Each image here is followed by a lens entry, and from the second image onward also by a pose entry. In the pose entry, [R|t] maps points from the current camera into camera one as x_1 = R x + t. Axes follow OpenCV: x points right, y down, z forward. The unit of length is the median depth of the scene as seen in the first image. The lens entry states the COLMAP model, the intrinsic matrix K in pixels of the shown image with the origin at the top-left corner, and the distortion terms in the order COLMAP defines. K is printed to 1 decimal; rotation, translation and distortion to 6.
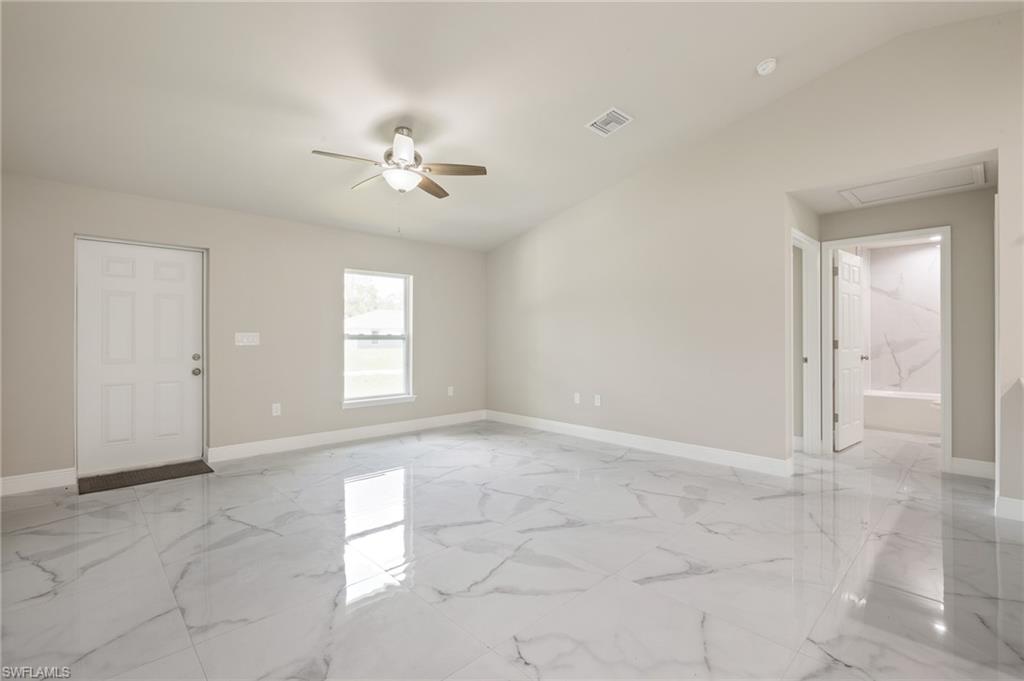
lens RADIAL K [[456.1, 0, 516.1], [0, 456.1, 342.7], [0, 0, 1]] dist [0.000015, -0.000333]
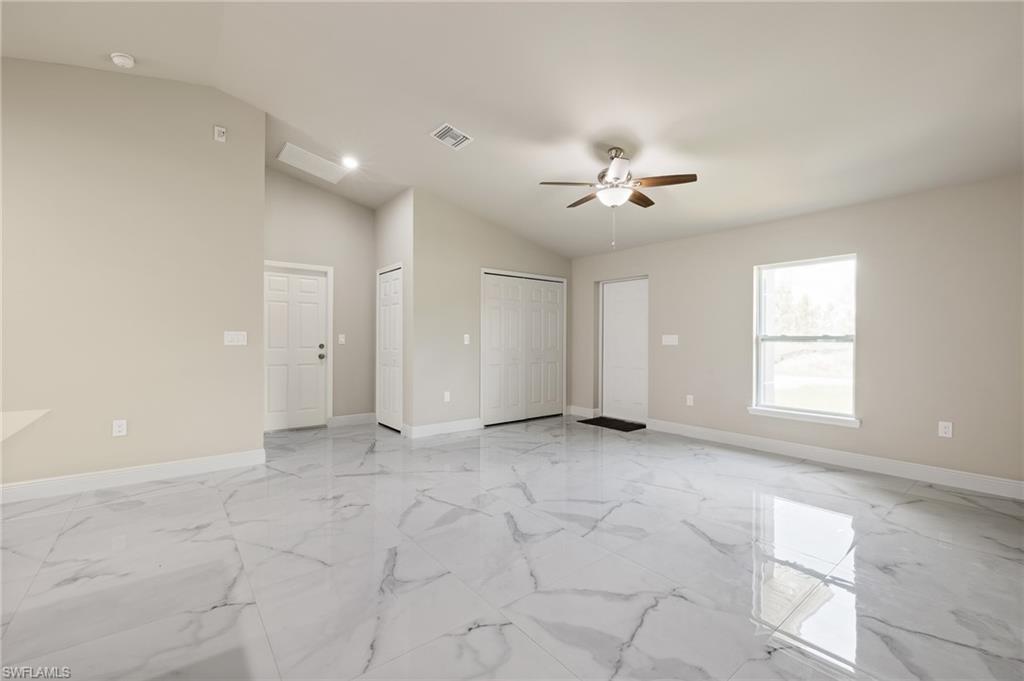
lens RADIAL K [[435.6, 0, 515.9], [0, 435.6, 340.6], [0, 0, 1]] dist [-0.002161, 0.000111]
pose [[-0.092163, 0.003779, -0.995737, 0.860862], [-0.014500, 0.999882, 0.005137, -0.007399], [0.995638, 0.014912, -0.092097, 0.904799]]
